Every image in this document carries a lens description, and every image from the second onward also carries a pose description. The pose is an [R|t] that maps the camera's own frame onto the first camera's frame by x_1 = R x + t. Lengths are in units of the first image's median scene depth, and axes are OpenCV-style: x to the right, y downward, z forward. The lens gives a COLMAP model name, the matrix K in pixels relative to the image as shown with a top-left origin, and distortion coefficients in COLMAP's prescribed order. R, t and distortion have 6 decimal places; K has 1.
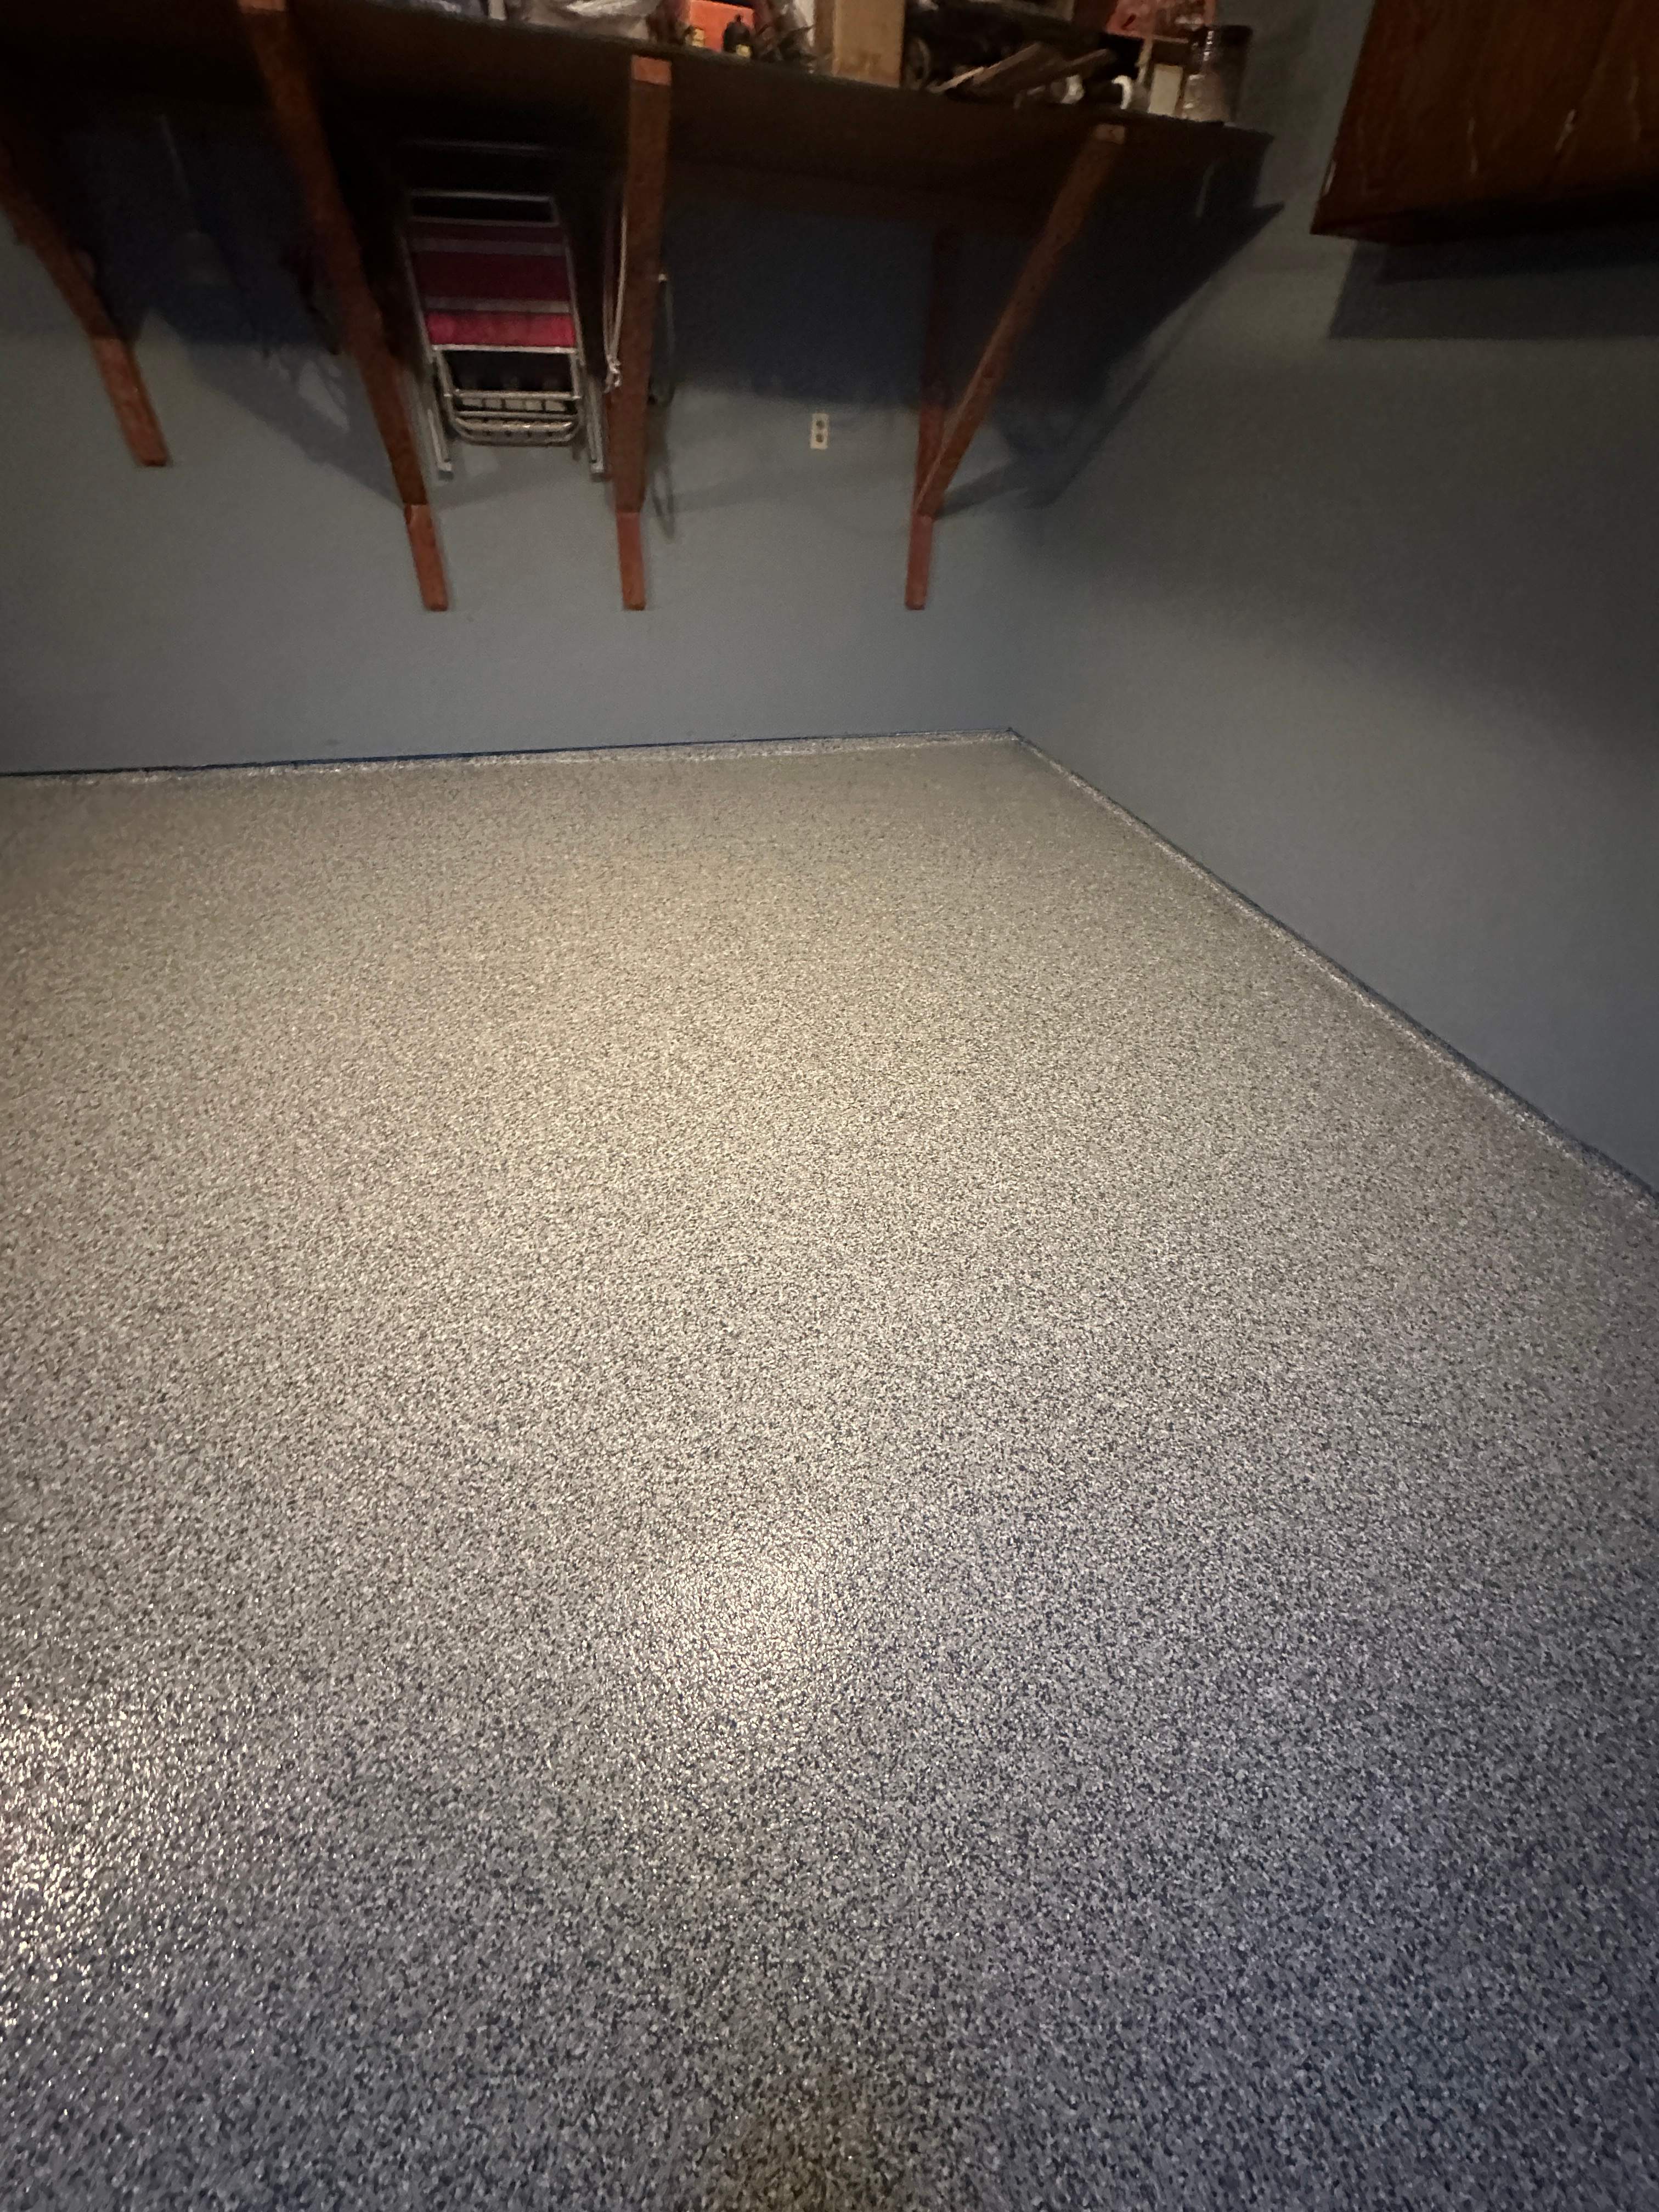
lens RADIAL K [[883.2, 0, 826.0], [0, 883.2, 1105.1], [0, 0, 1]] dist [0.001664, -0.000074]
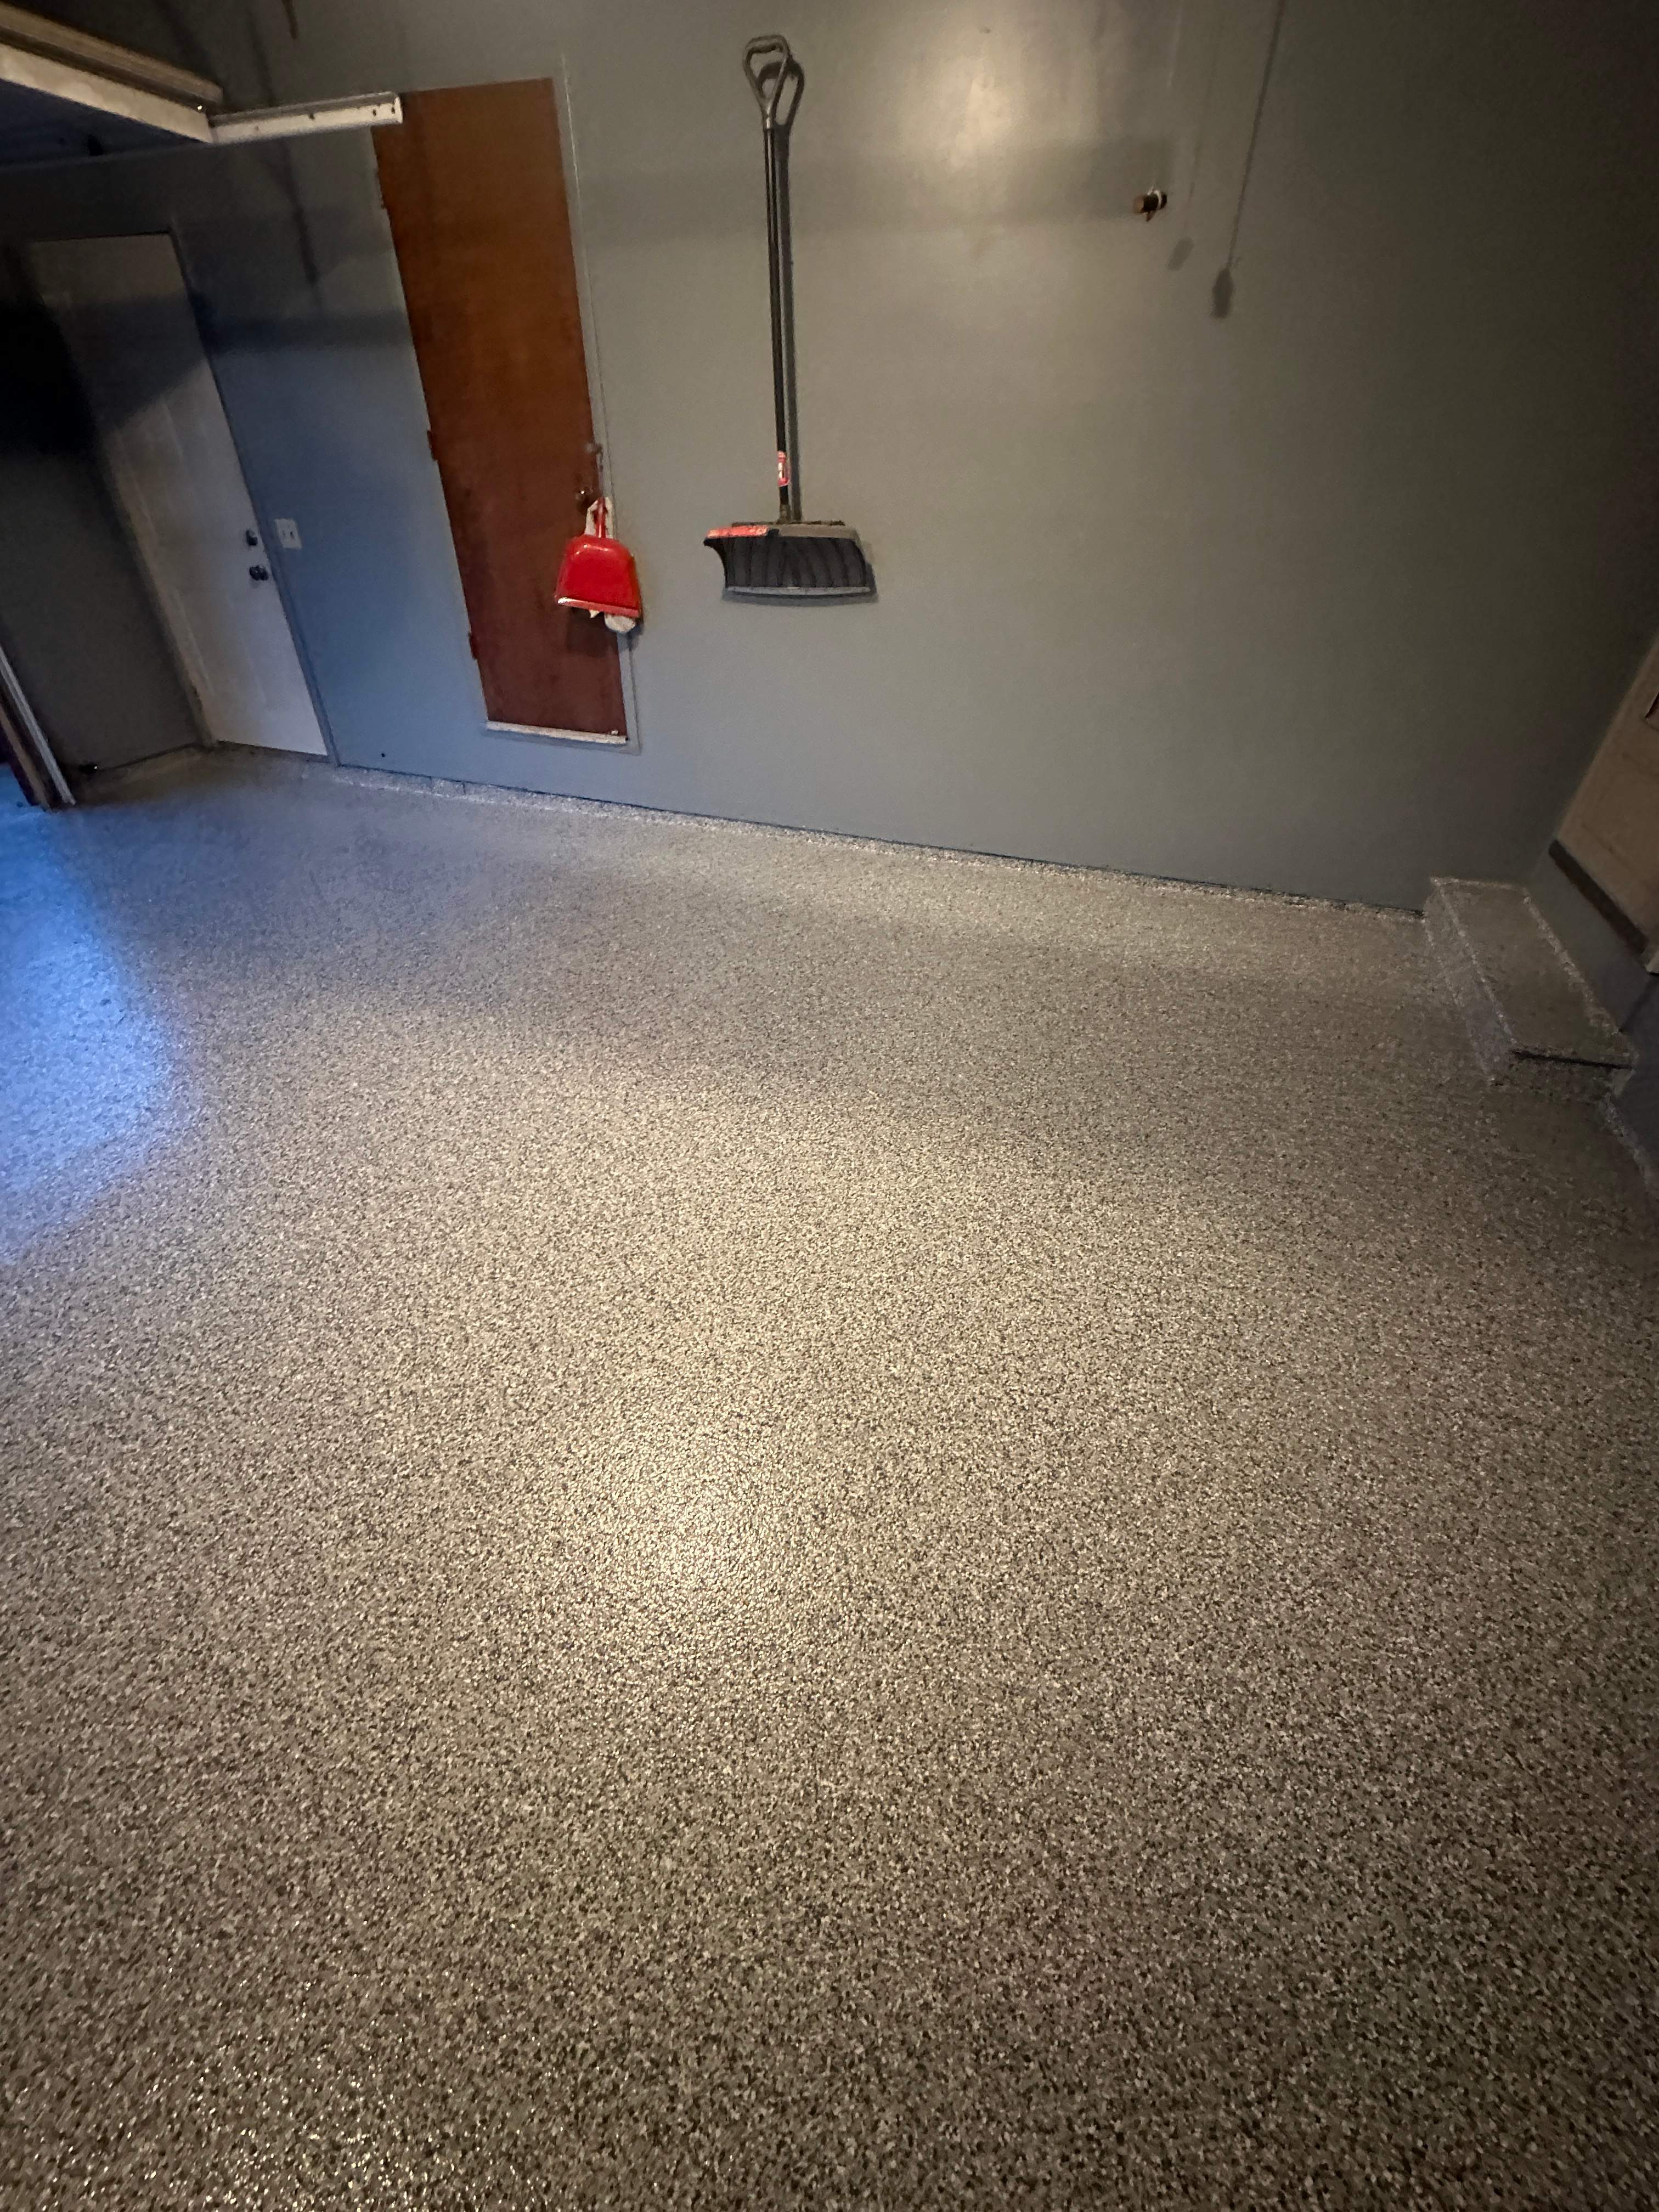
lens RADIAL K [[880.8, 0, 829.5], [0, 880.8, 1106.0], [0, 0, 1]] dist [0.000430, -0.000202]
pose [[-0.581980, 0.439911, -0.683942, -0.678076], [-0.549984, 0.406599, 0.729517, -0.877519], [0.599013, 0.800722, 0.005312, 0.989990]]
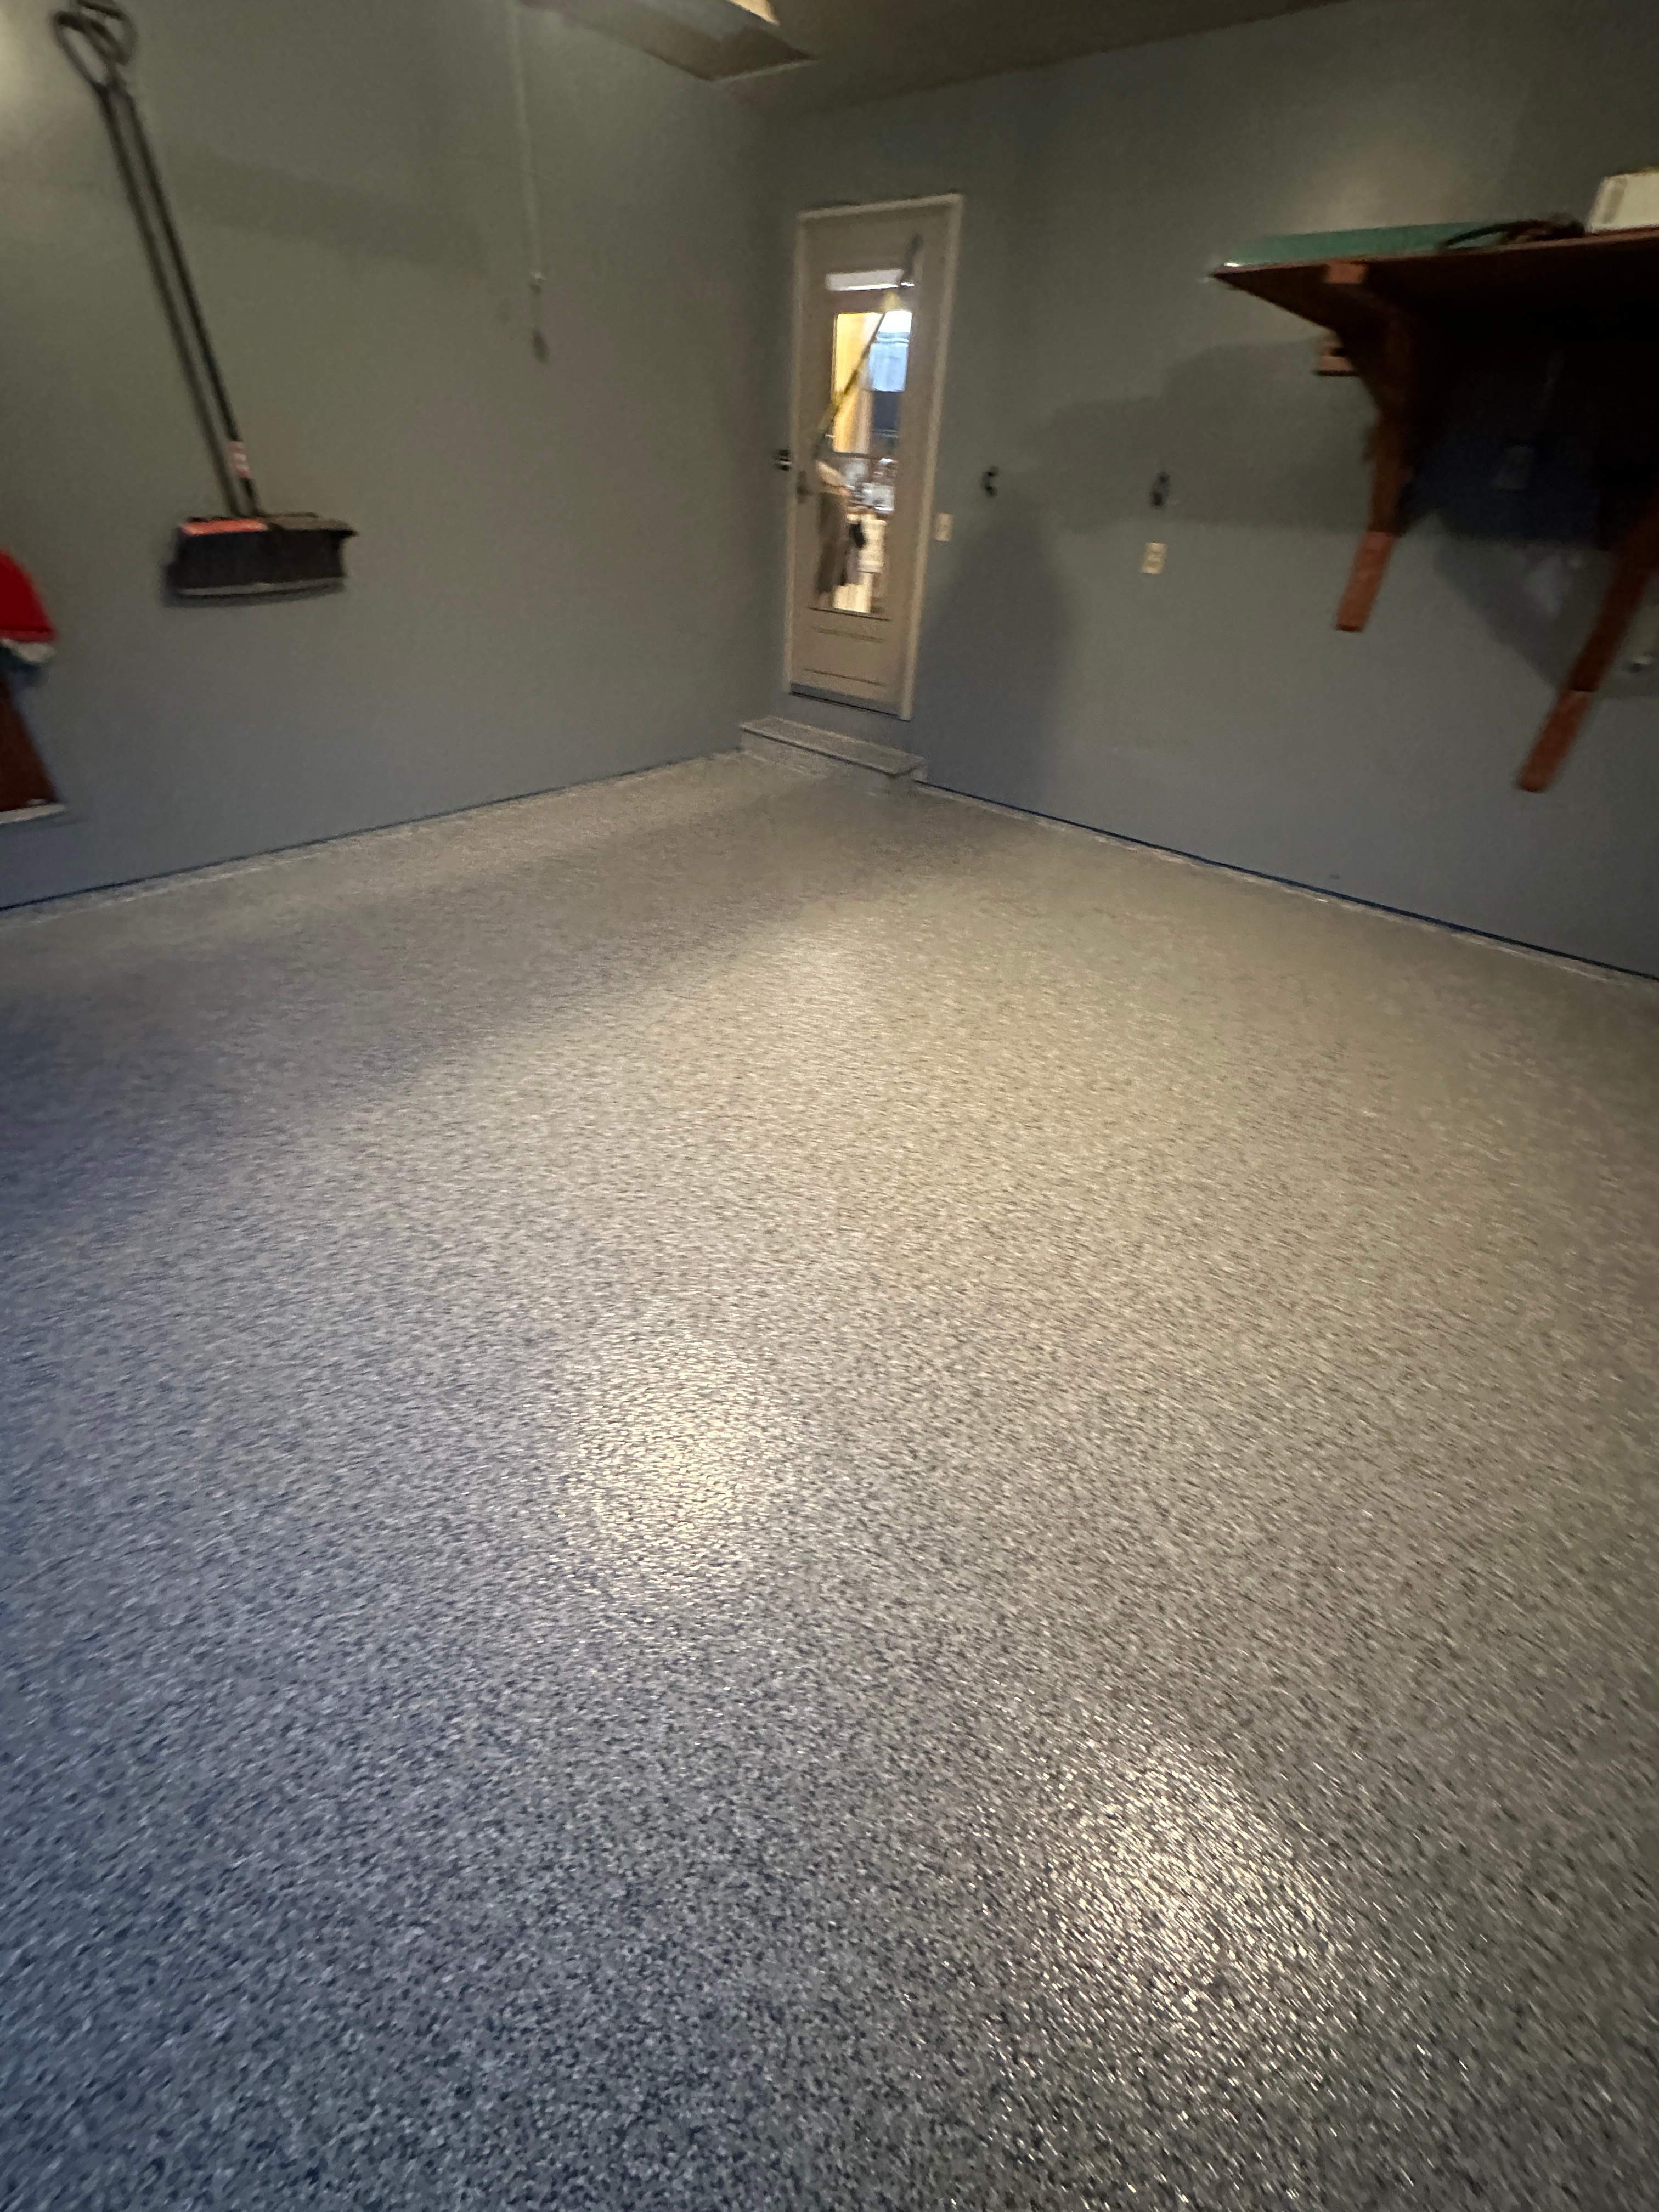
lens RADIAL K [[880.8, 0, 829.5], [0, 880.8, 1106.0], [0, 0, 1]] dist [0.000430, -0.000202]
pose [[0.560166, 0.464355, -0.685995, -0.091482], [-0.549091, 0.828192, 0.112235, 0.059901], [0.620252, 0.313804, 0.718898, -0.088975]]
